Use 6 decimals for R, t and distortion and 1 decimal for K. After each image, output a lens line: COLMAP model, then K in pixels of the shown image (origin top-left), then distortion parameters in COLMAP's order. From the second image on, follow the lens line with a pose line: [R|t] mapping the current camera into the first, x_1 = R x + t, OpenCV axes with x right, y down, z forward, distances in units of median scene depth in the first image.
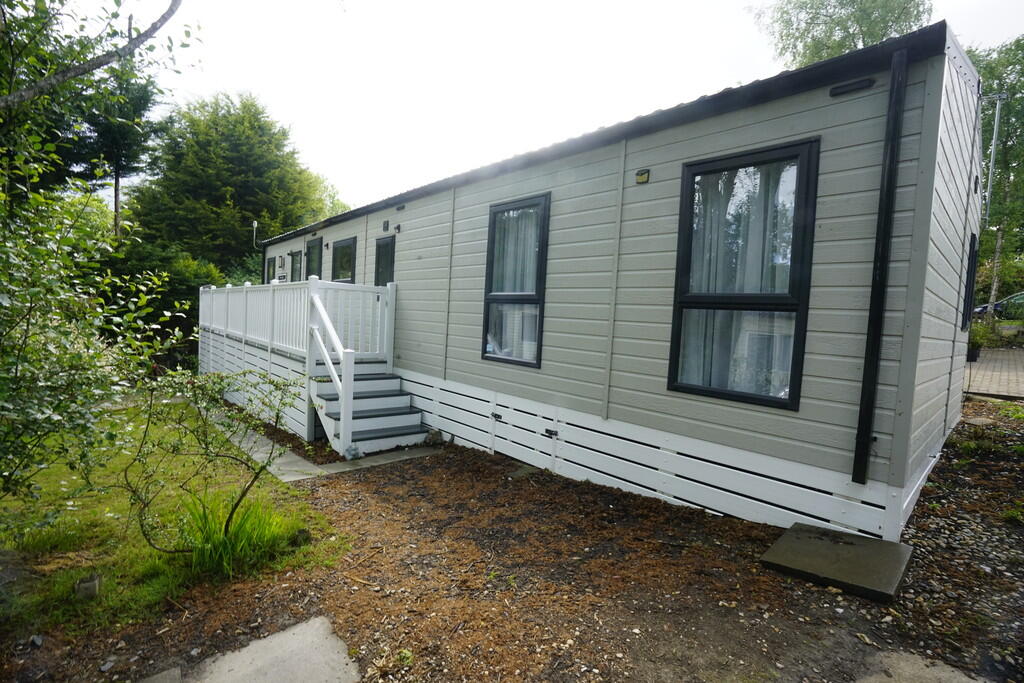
lens RADIAL K [[468.5, 0, 509.4], [0, 468.5, 342.4], [0, 0, 1]] dist [-0.051488, 0.013150]
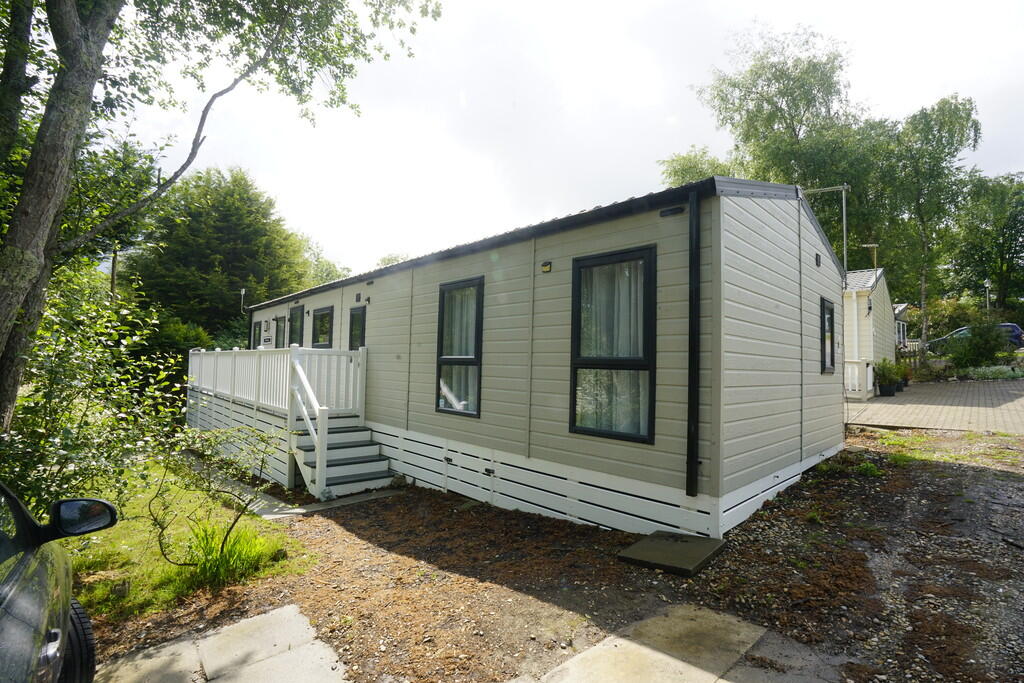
lens RADIAL K [[468.5, 0, 508.8], [0, 468.5, 343.7], [0, 0, 1]] dist [-0.051488, 0.013150]
pose [[0.999175, -0.029585, 0.027823, 0.138810], [0.032232, 0.994459, -0.100063, -0.015830], [-0.024709, 0.100877, 0.994592, -0.286962]]
